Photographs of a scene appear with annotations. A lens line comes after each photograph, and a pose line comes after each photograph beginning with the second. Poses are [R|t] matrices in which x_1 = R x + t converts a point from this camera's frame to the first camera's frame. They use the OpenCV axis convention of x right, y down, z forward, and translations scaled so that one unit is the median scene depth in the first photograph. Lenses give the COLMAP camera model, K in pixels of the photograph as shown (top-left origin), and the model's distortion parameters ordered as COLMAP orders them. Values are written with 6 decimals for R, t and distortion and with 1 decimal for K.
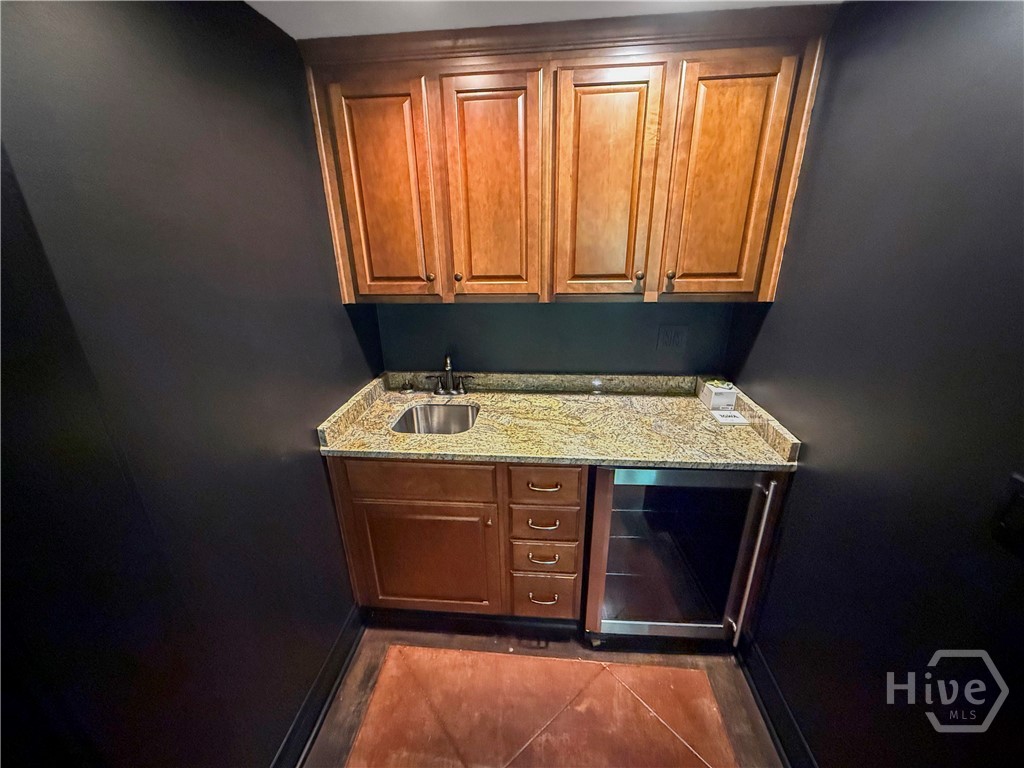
lens RADIAL K [[408.1, 0, 512.0], [0, 408.1, 384.0], [0, 0, 1]] dist [-0.001027, -0.000478]
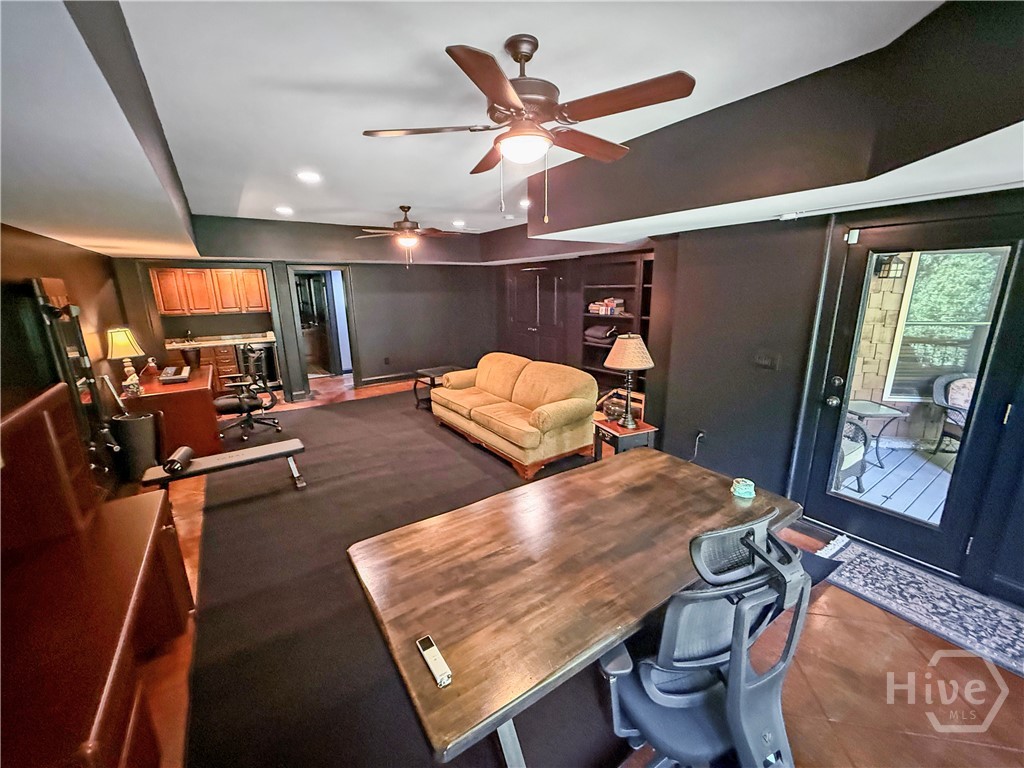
lens RADIAL K [[408.1, 0, 512.0], [0, 408.1, 384.0], [0, 0, 1]] dist [-0.001027, -0.000478]
pose [[0.771873, -0.139951, 0.620182, -0.305864], [0.221183, 0.973648, -0.055567, 1.530617], [-0.596062, 0.180064, 0.782487, -4.344059]]
